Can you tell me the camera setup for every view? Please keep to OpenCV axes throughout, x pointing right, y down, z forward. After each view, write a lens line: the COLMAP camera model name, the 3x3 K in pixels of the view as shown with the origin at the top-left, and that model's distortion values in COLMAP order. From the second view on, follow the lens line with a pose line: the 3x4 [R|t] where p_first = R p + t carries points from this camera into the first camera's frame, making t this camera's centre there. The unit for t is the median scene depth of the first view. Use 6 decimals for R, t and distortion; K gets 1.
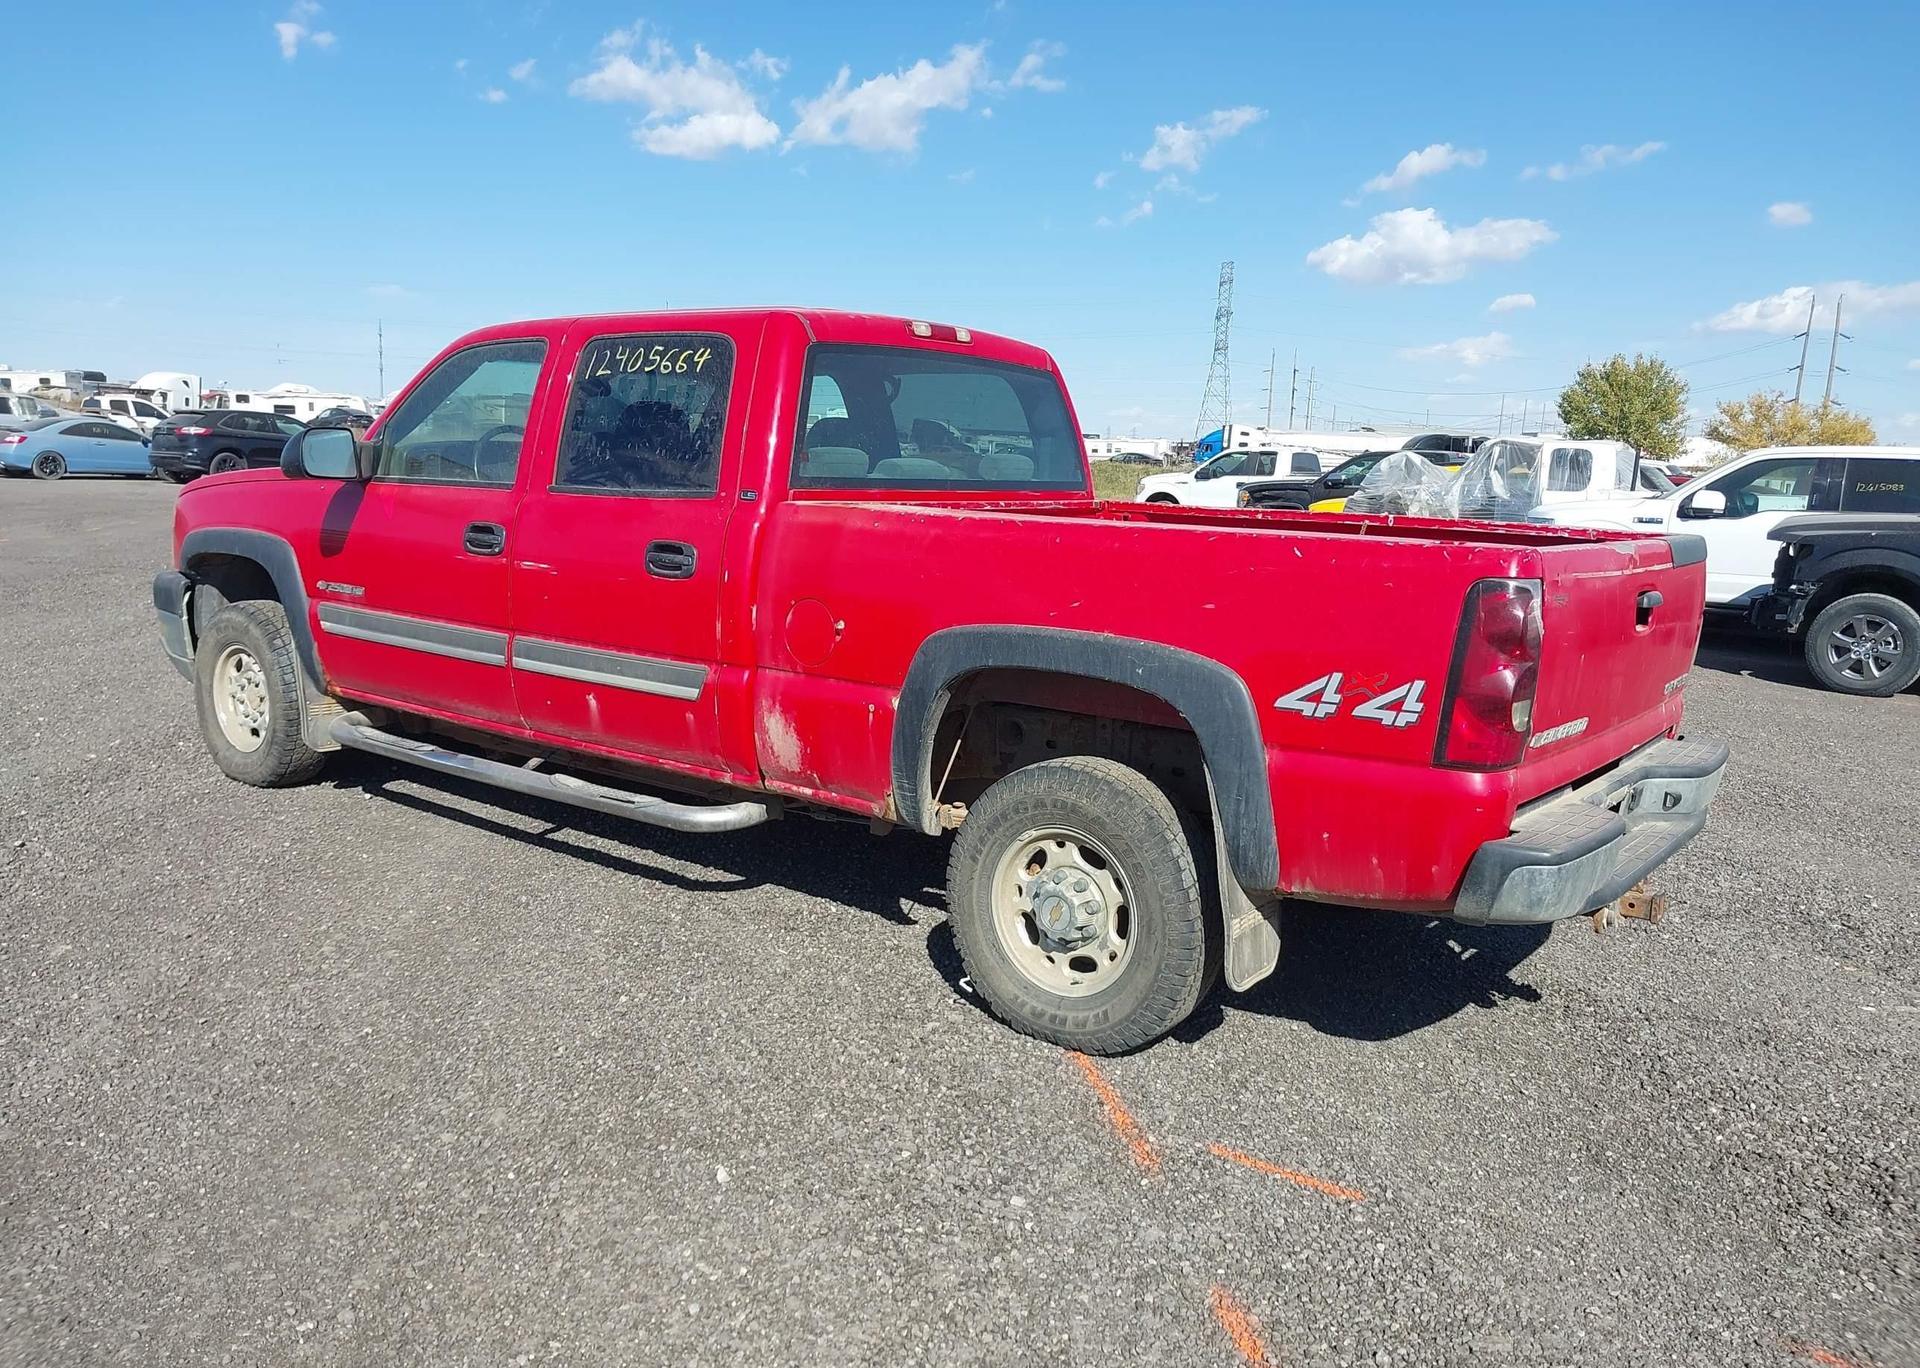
lens RADIAL K [[1528.6, 0, 985.5], [0, 1528.6, 679.3], [0, 0, 1]] dist [0.042000, -0.052877]
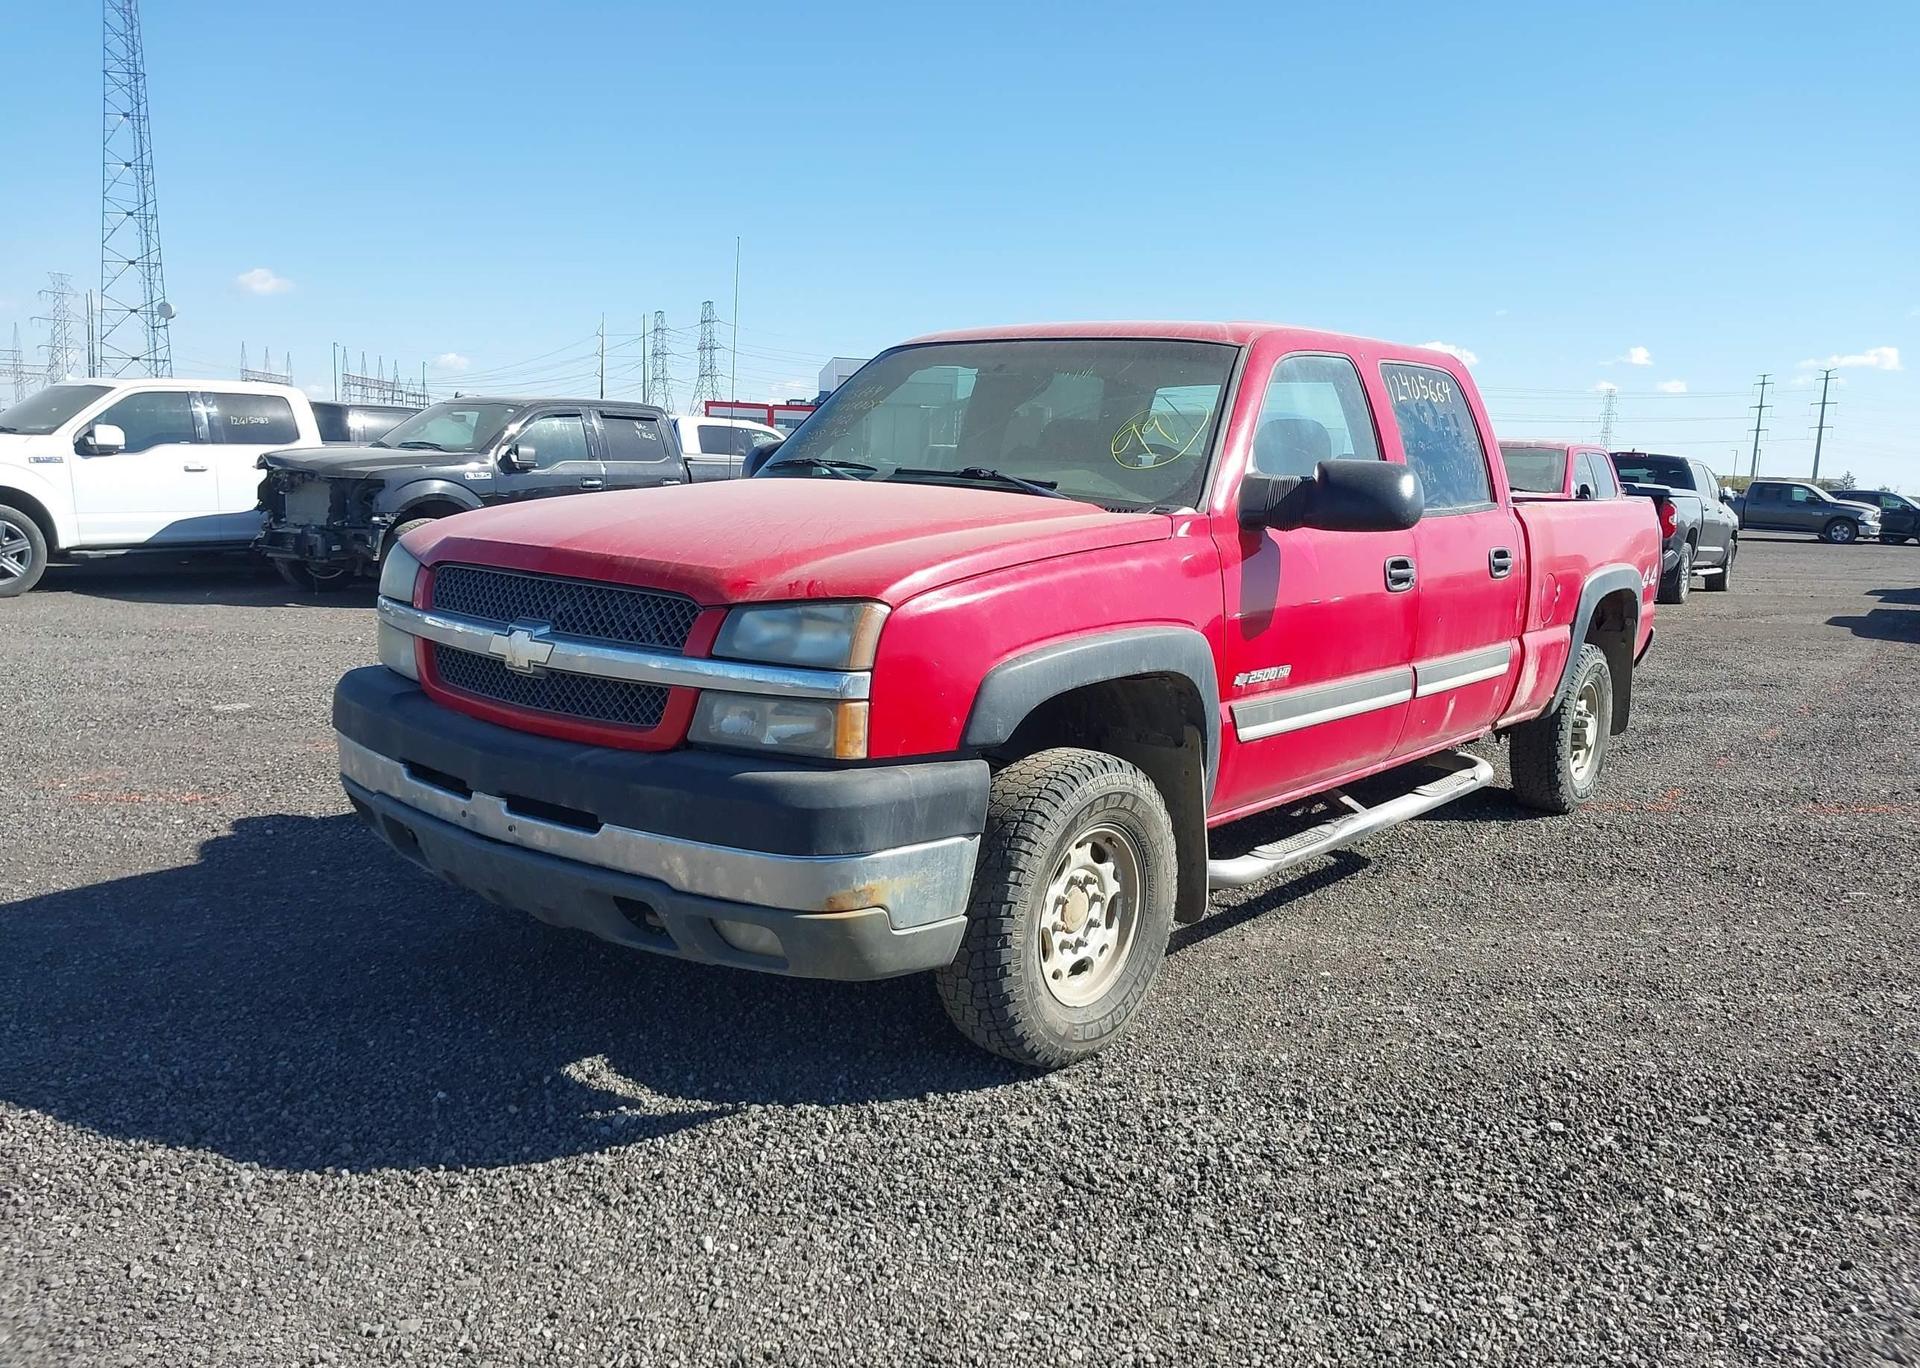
lens RADIAL K [[1528.1, 0, 972.3], [0, 1528.1, 682.7], [0, 0, 1]] dist [0.073432, -0.119886]
pose [[0.031165, -0.191415, 0.981014, -1.174592], [0.114291, 0.975736, 0.186754, -0.214709], [-0.992958, 0.106301, 0.052286, 1.122185]]
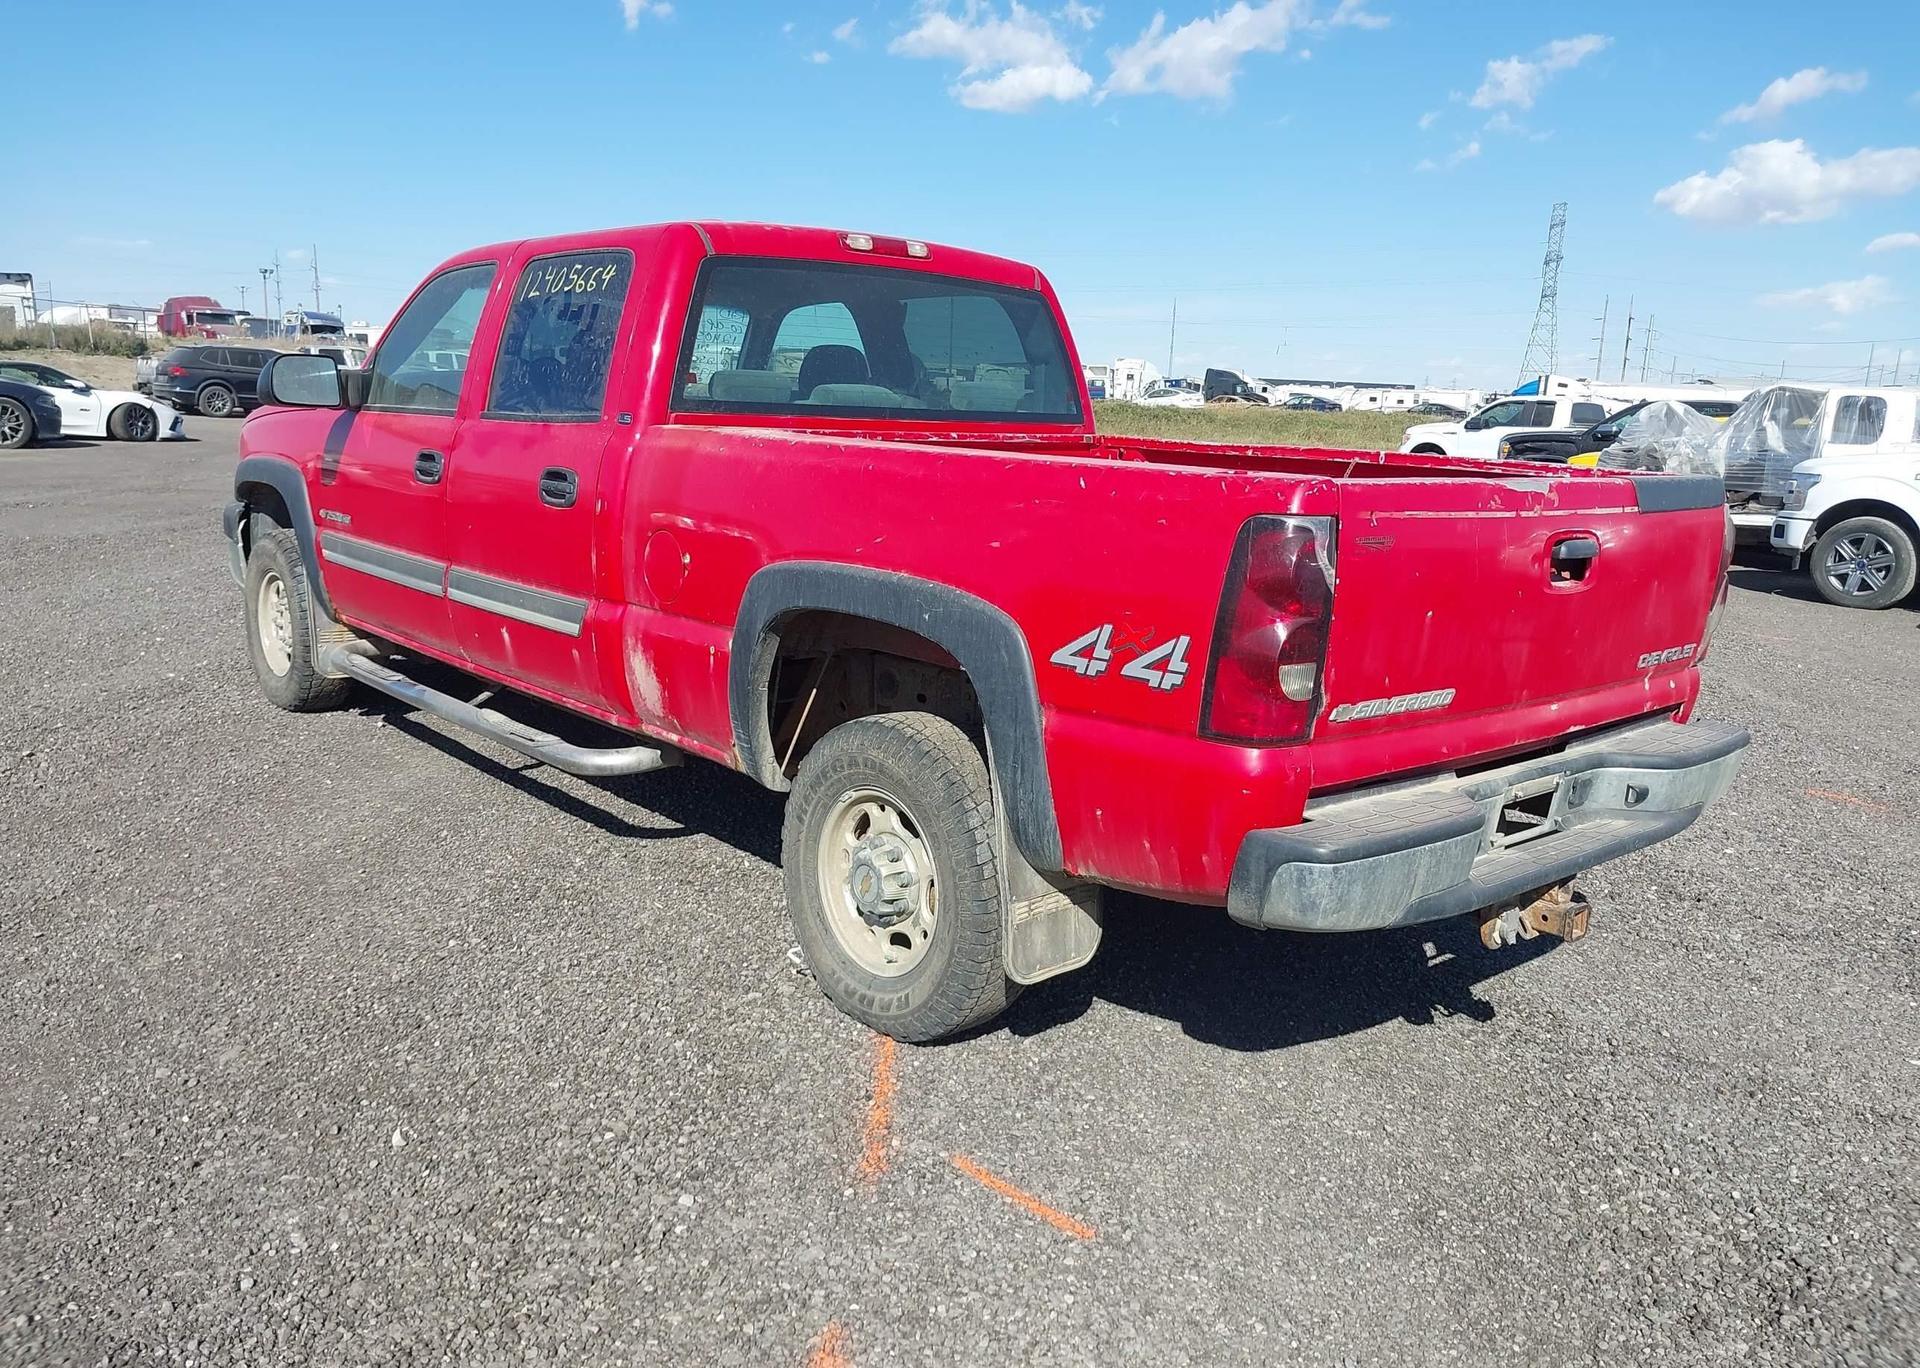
lens RADIAL K [[1528.6, 0, 985.5], [0, 1528.6, 679.3], [0, 0, 1]] dist [0.042000, -0.052877]
pose [[0.980371, 0.038404, -0.193383, 0.200693], [-0.032851, 0.998953, 0.031840, 0.001322], [0.194404, -0.024862, 0.980607, 0.093242]]
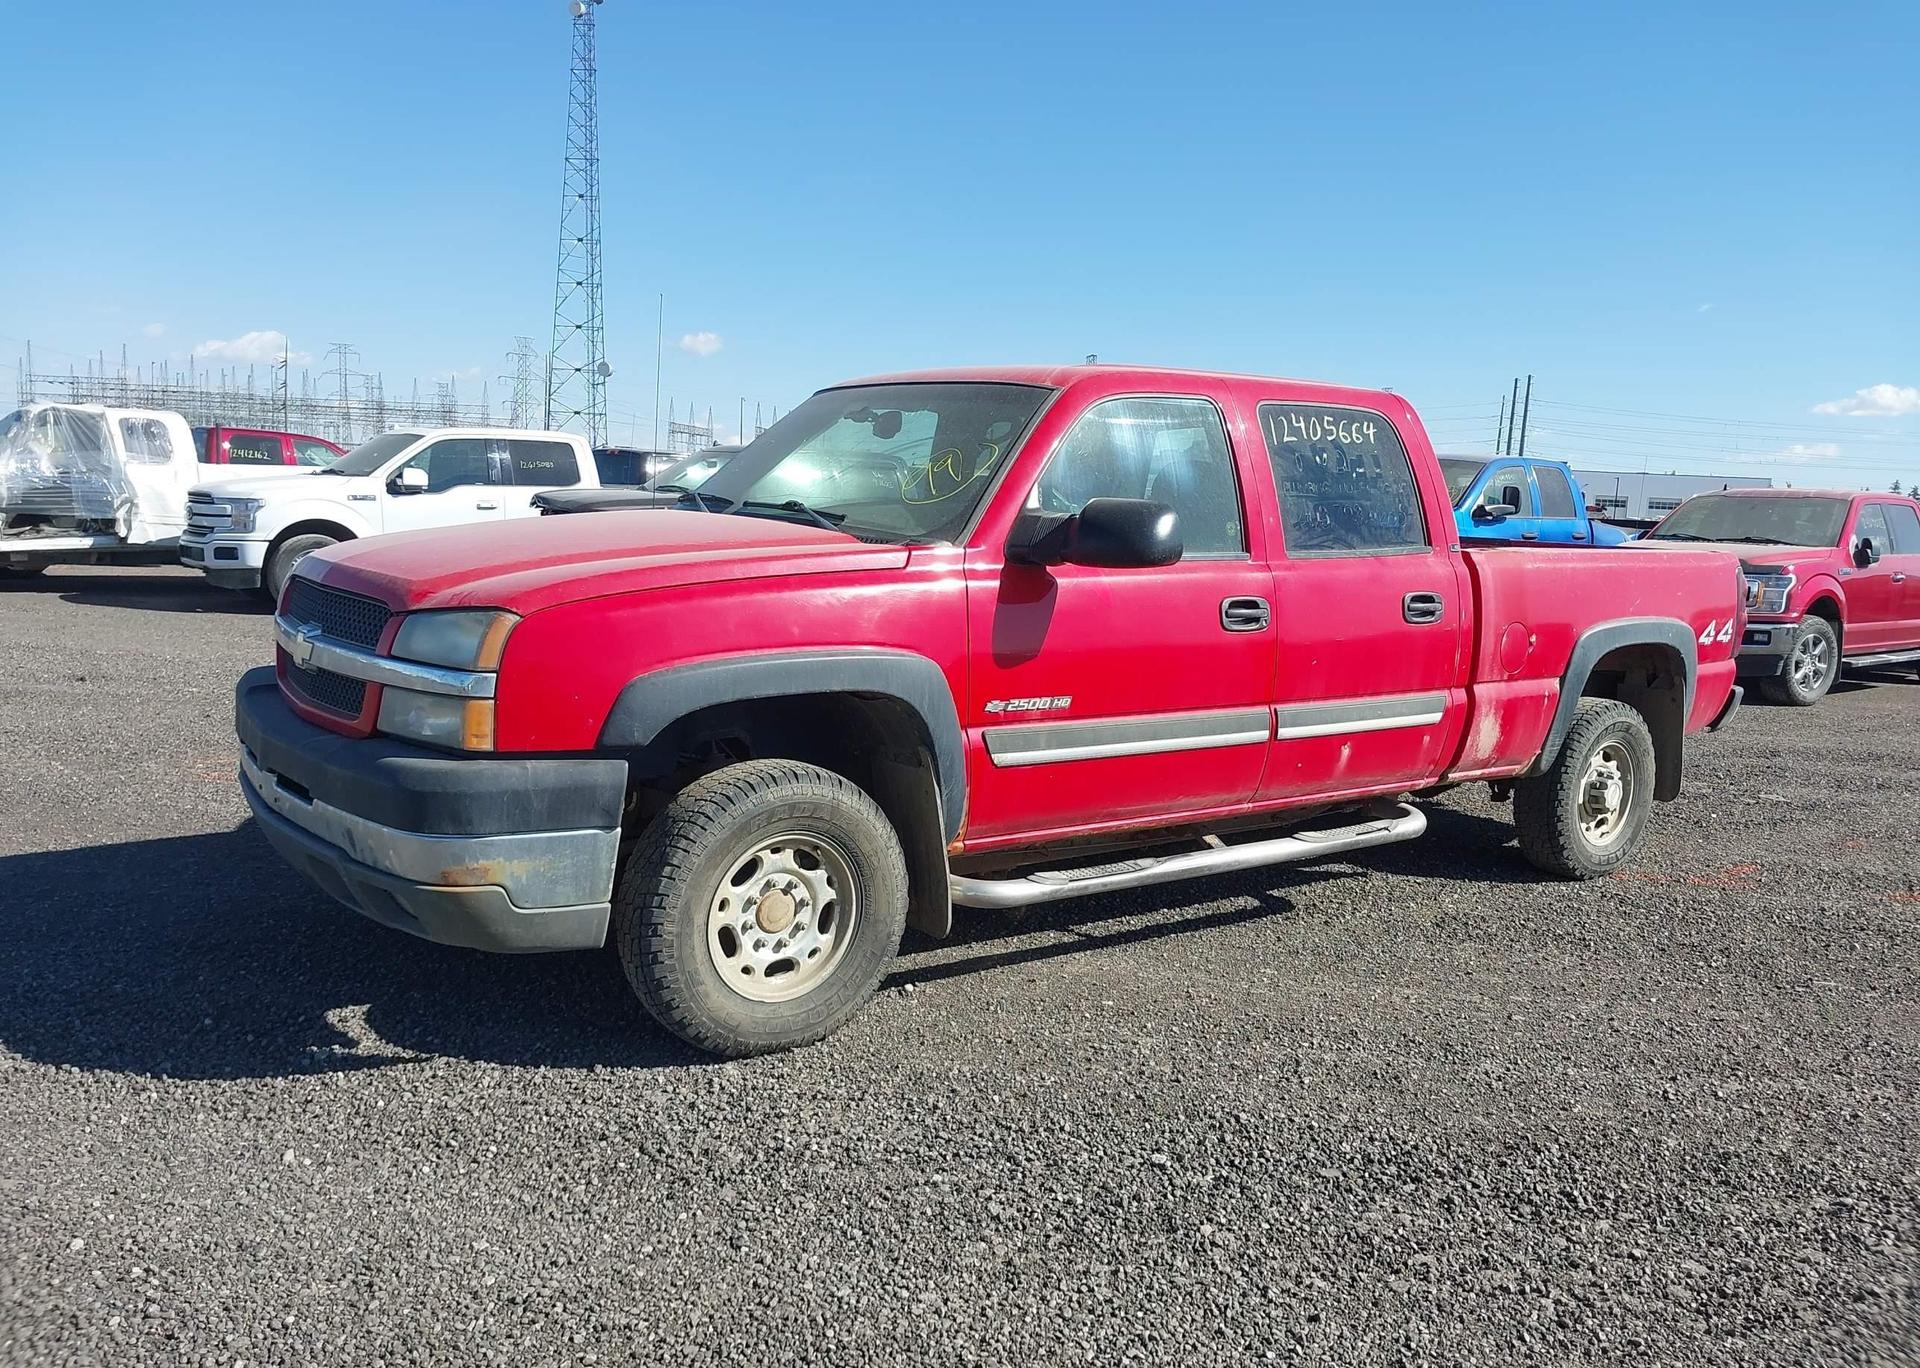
lens RADIAL K [[1528.1, 0, 972.3], [0, 1528.1, 682.7], [0, 0, 1]] dist [0.073432, -0.119886]
pose [[0.279245, -0.154674, 0.947680, -1.170613], [0.111969, 0.985453, 0.127846, -0.173764], [-0.953669, 0.070410, 0.292502, 0.817103]]
